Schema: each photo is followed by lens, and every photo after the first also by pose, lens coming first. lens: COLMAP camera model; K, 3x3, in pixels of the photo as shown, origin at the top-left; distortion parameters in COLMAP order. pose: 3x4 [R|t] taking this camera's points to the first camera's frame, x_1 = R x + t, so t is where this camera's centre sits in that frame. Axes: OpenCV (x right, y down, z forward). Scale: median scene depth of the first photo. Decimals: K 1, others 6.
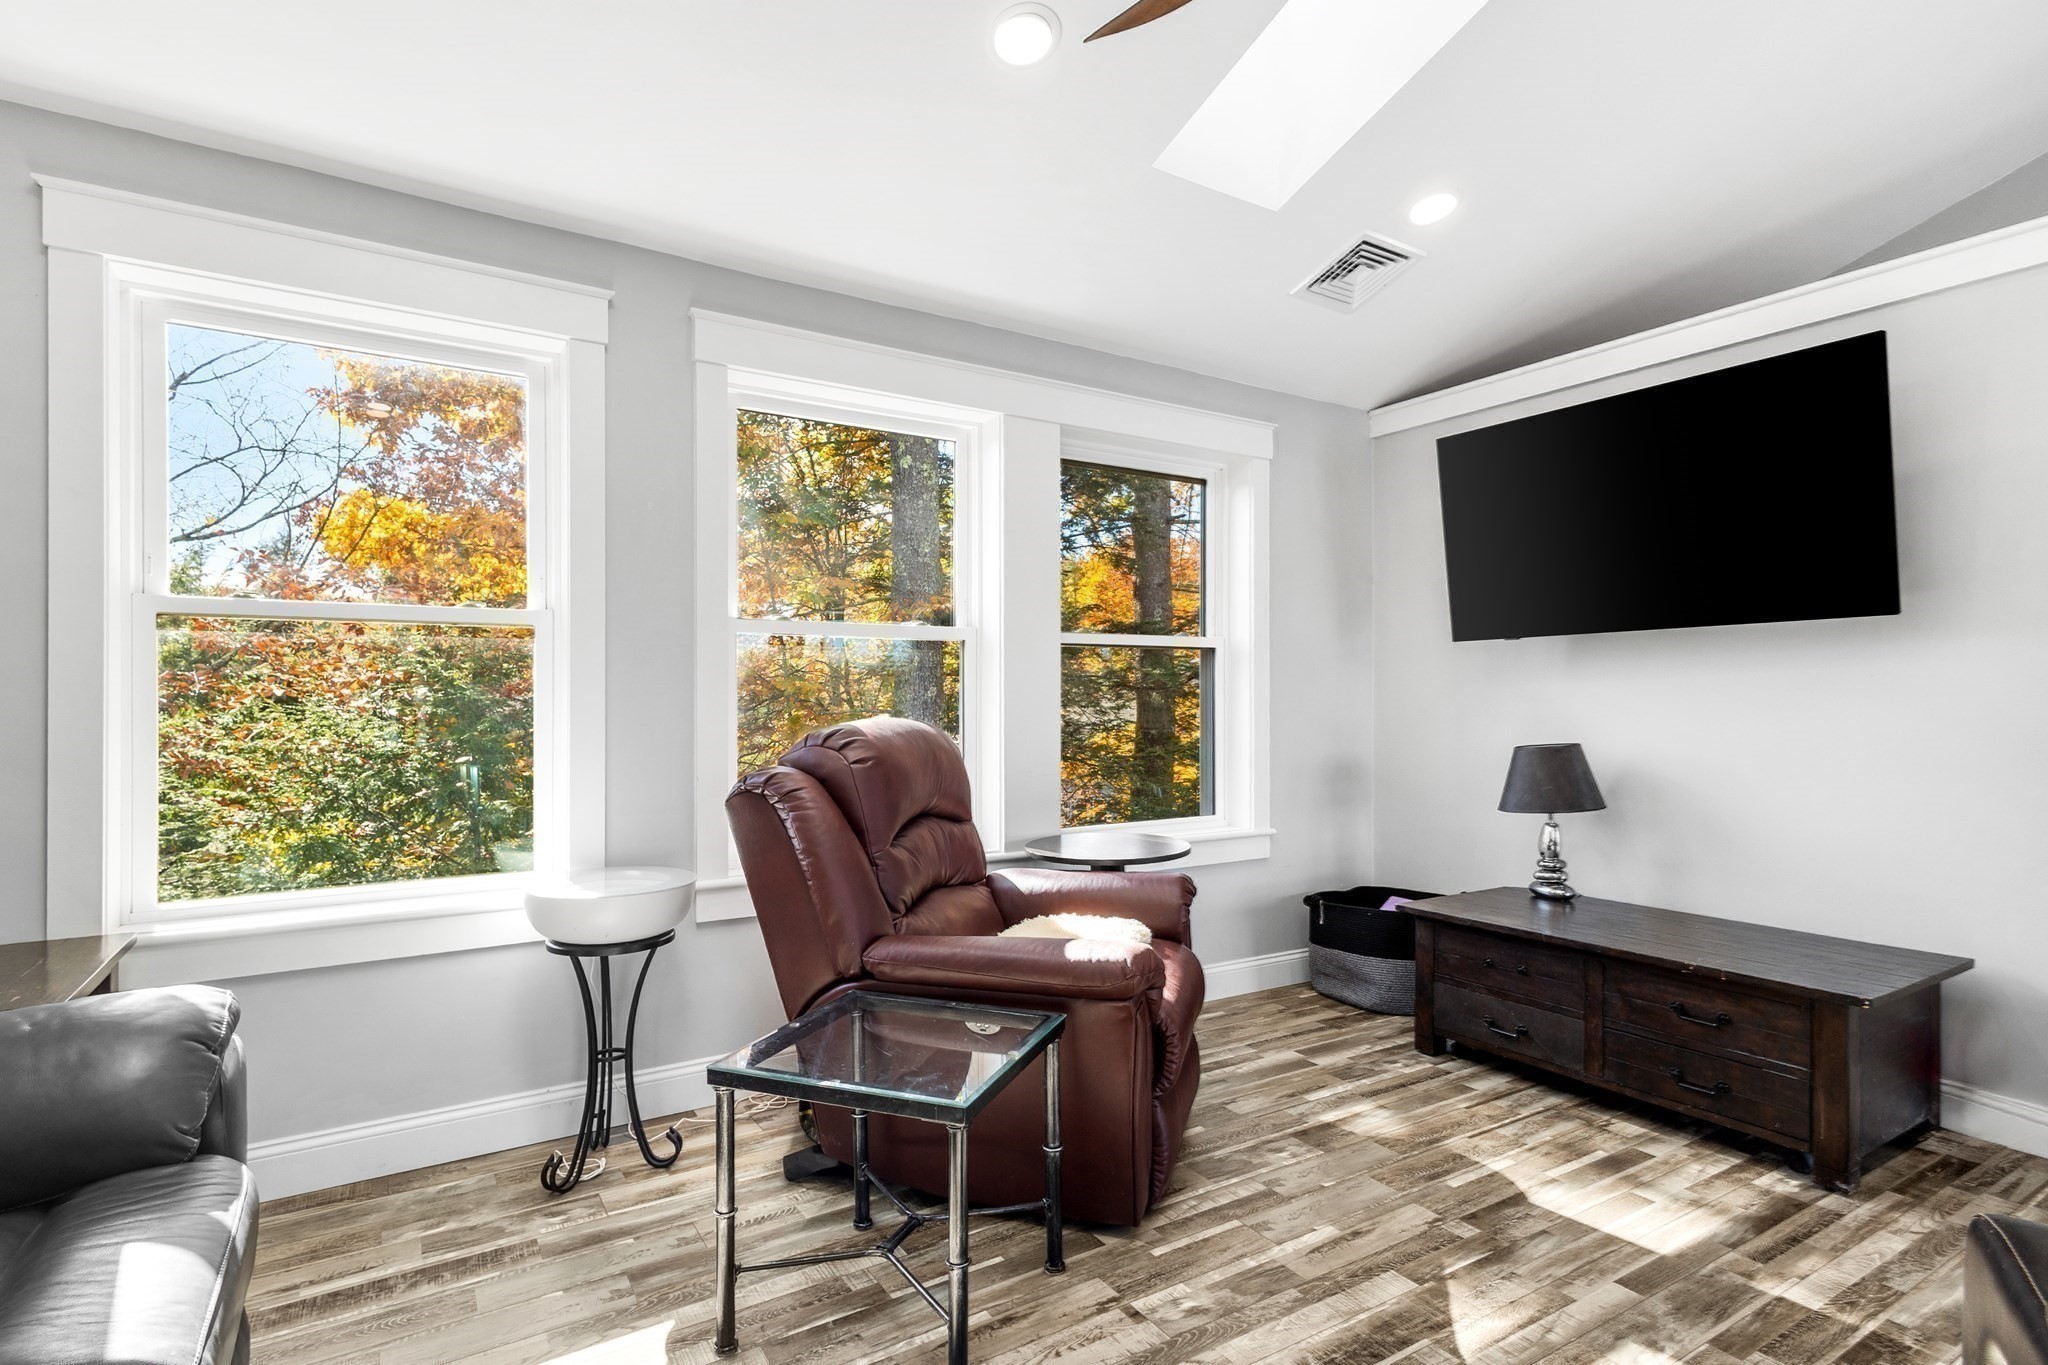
lens RADIAL K [[1010.4, 0, 1024.7], [0, 1010.4, 695.3], [0, 0, 1]] dist [0.007124, 0.000621]
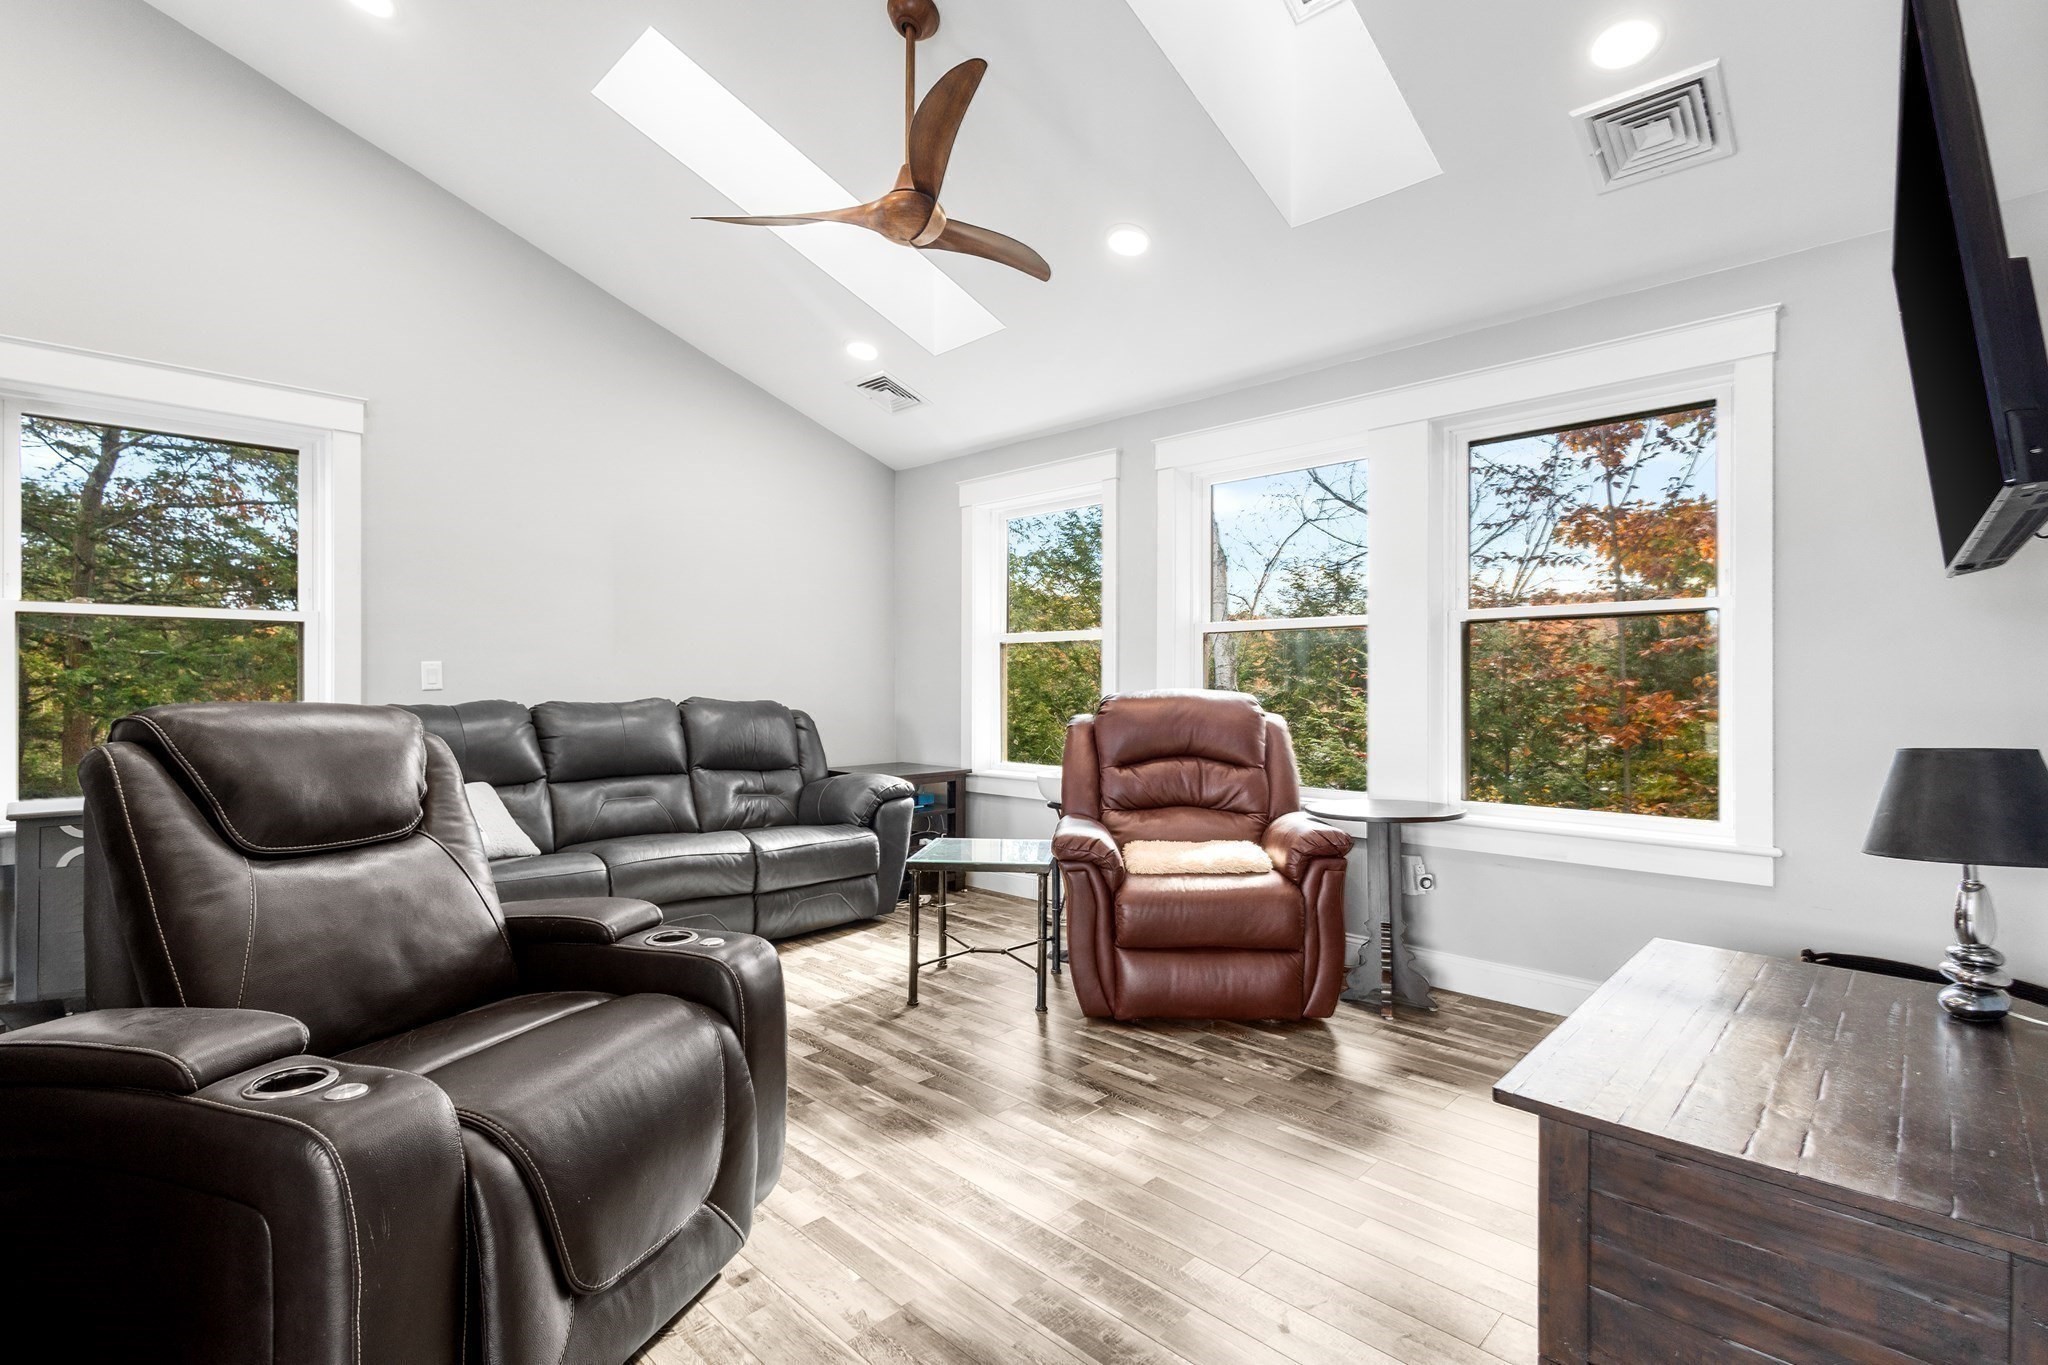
lens RADIAL K [[946.9, 0, 1023.4], [0, 946.9, 679.5], [0, 0, 1]] dist [0.004133, -0.000587]
pose [[0.242528, -0.003090, -0.970139, 1.426113], [0.005175, 0.999985, -0.001891, 0.010919], [0.970131, -0.004562, 0.242541, 0.532123]]
